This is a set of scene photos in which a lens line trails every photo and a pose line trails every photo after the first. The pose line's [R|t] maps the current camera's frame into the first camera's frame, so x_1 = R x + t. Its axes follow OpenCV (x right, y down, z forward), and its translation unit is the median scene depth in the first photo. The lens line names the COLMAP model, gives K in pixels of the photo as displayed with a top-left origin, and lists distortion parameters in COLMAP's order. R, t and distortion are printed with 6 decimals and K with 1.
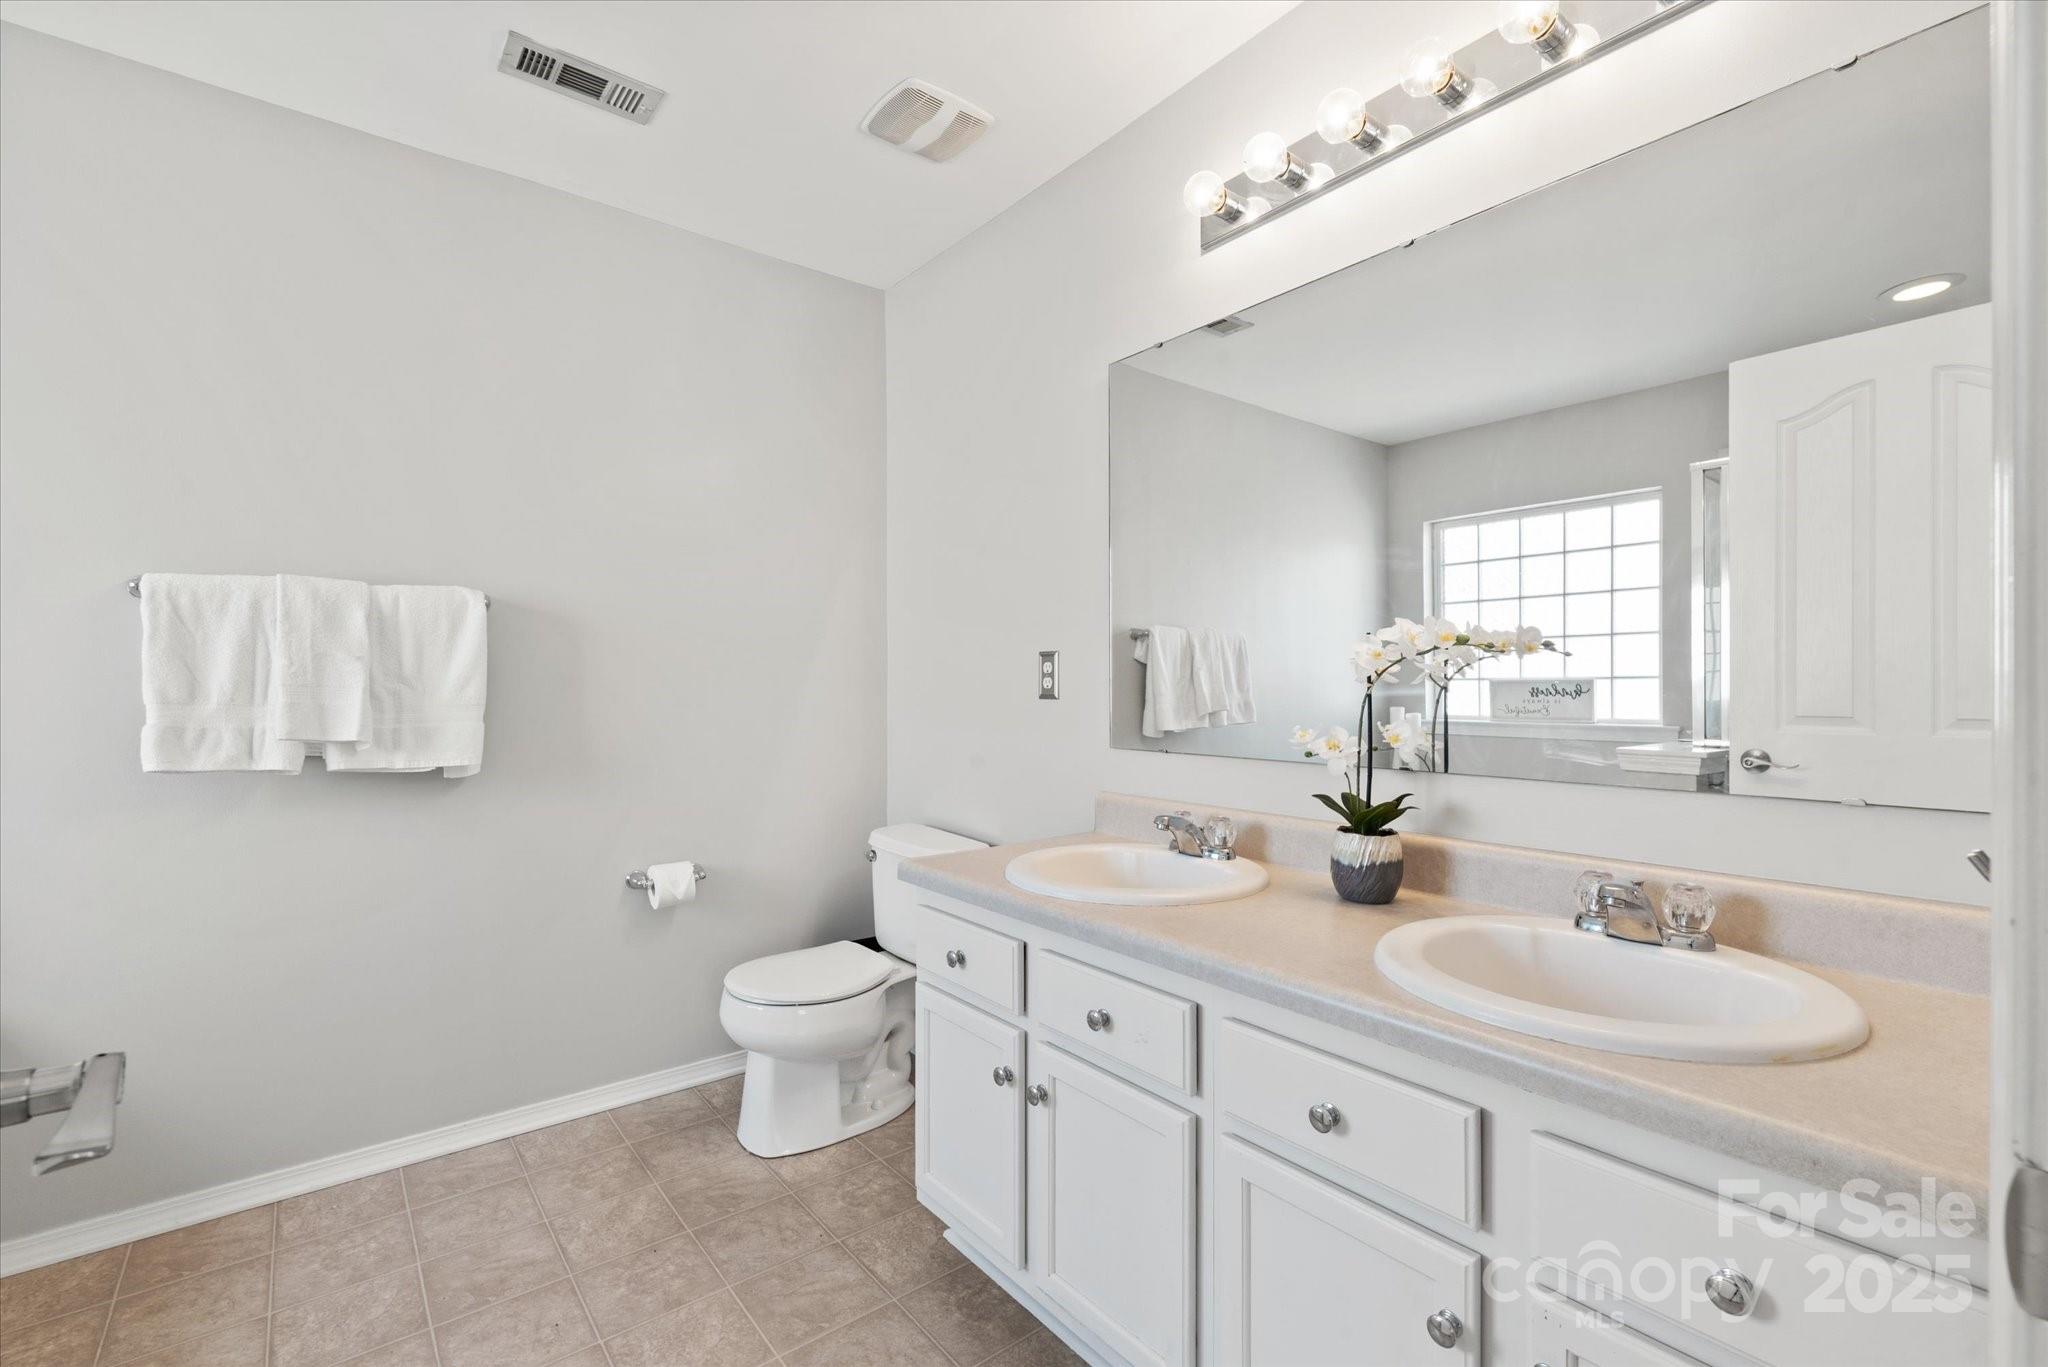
lens RADIAL K [[895.8, 0, 1014.7], [0, 895.8, 662.1], [0, 0, 1]] dist [-0.000385, -0.000222]
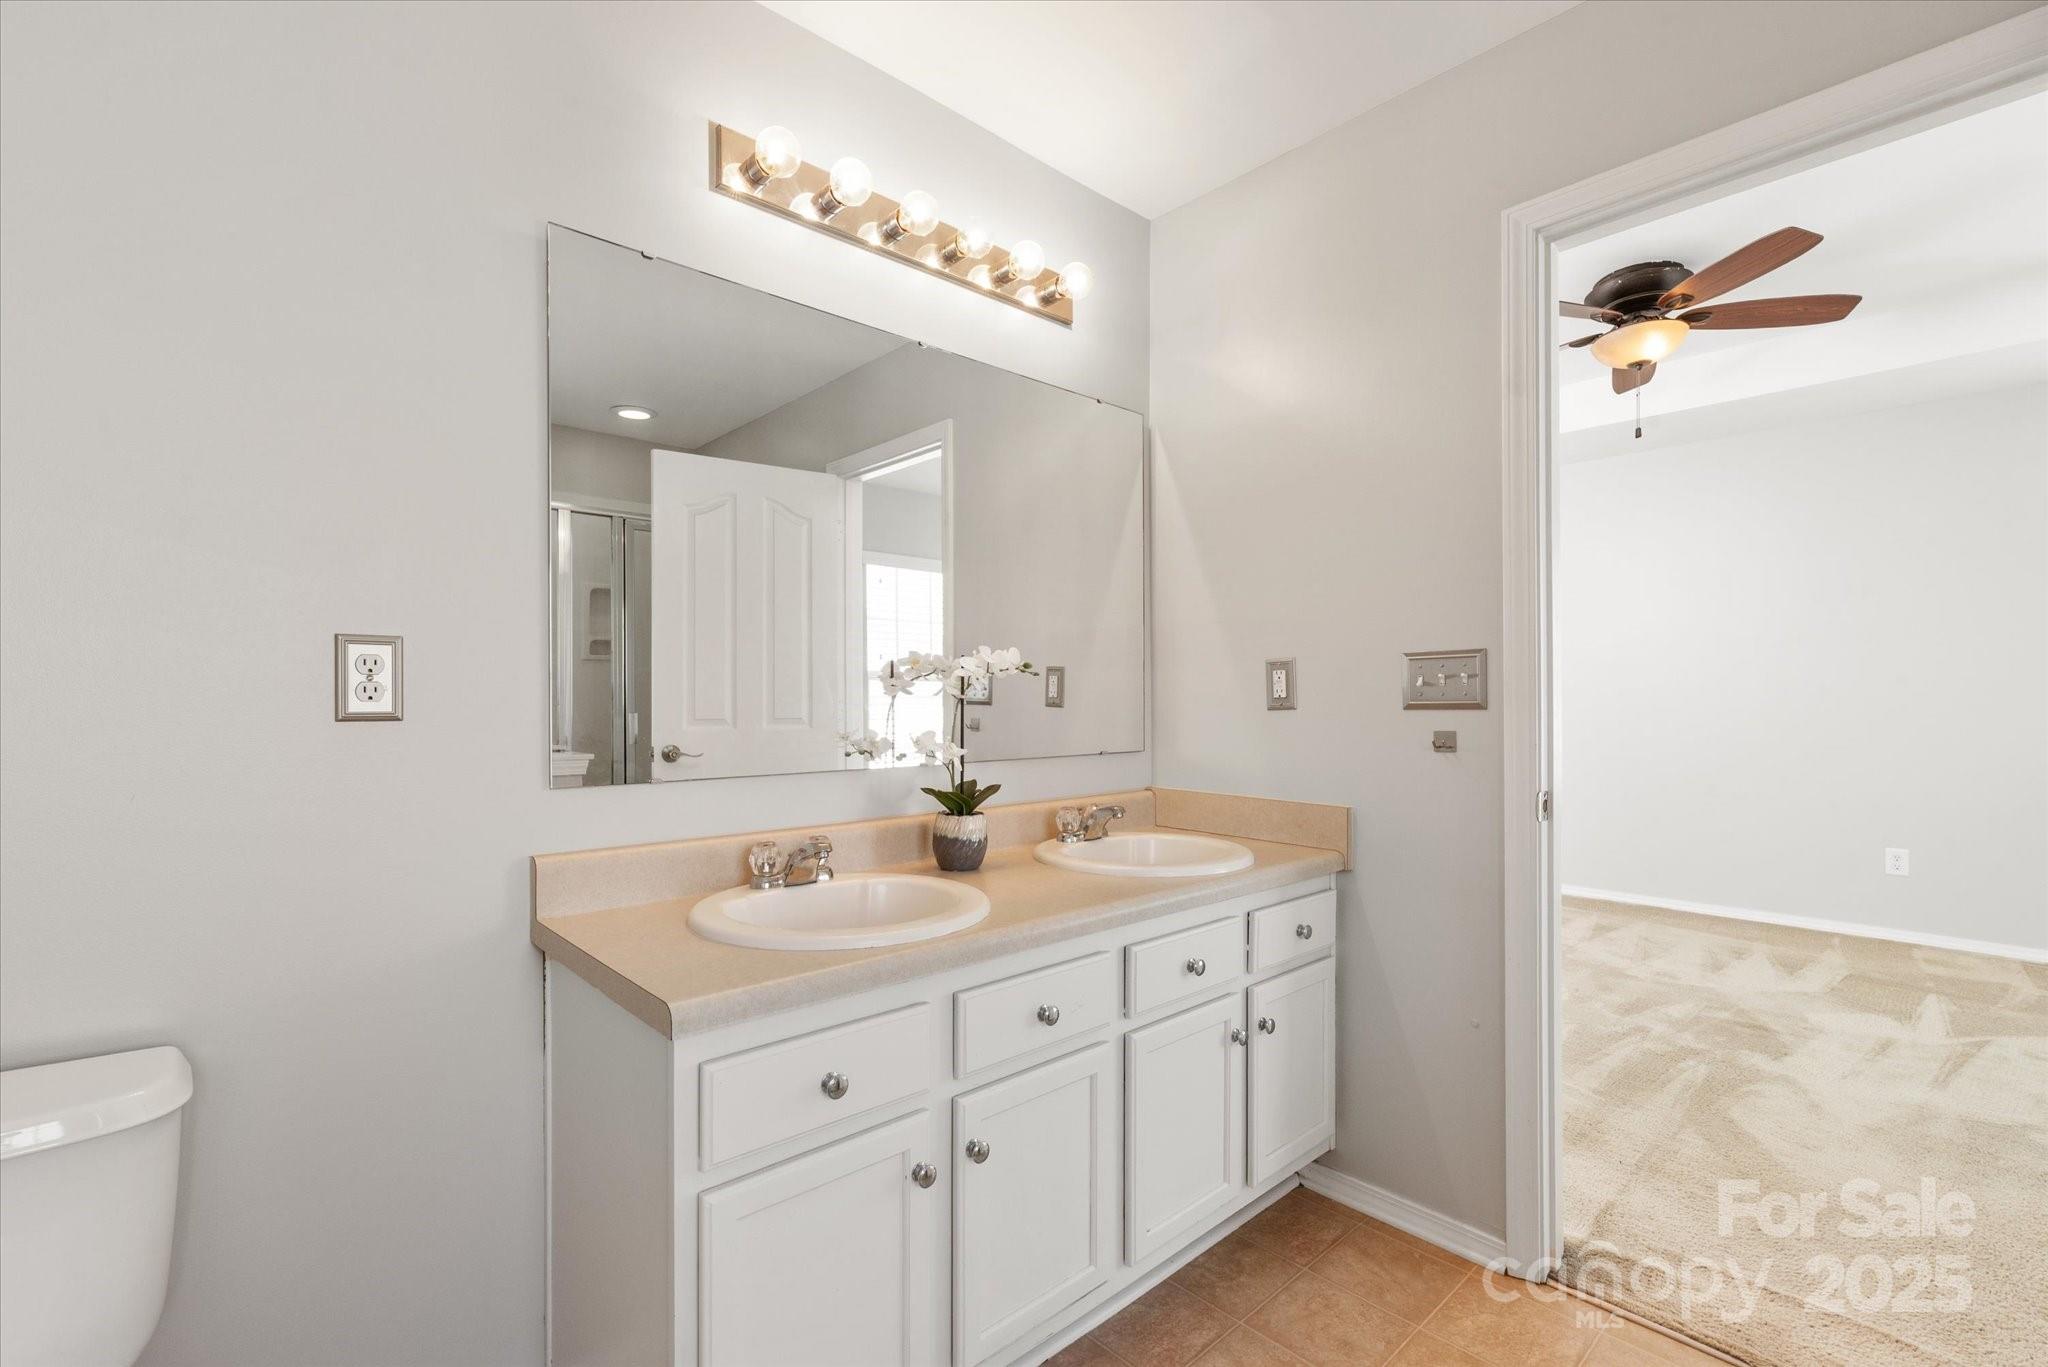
lens RADIAL K [[833.5, 0, 1020.0], [0, 833.5, 692.8], [0, 0, 1]] dist [0.001608, 0.000095]
pose [[-0.053749, 0.006379, 0.998534, -0.949027], [-0.022379, 0.999721, -0.007591, 0.031639], [-0.998304, -0.022754, -0.053591, 1.187103]]
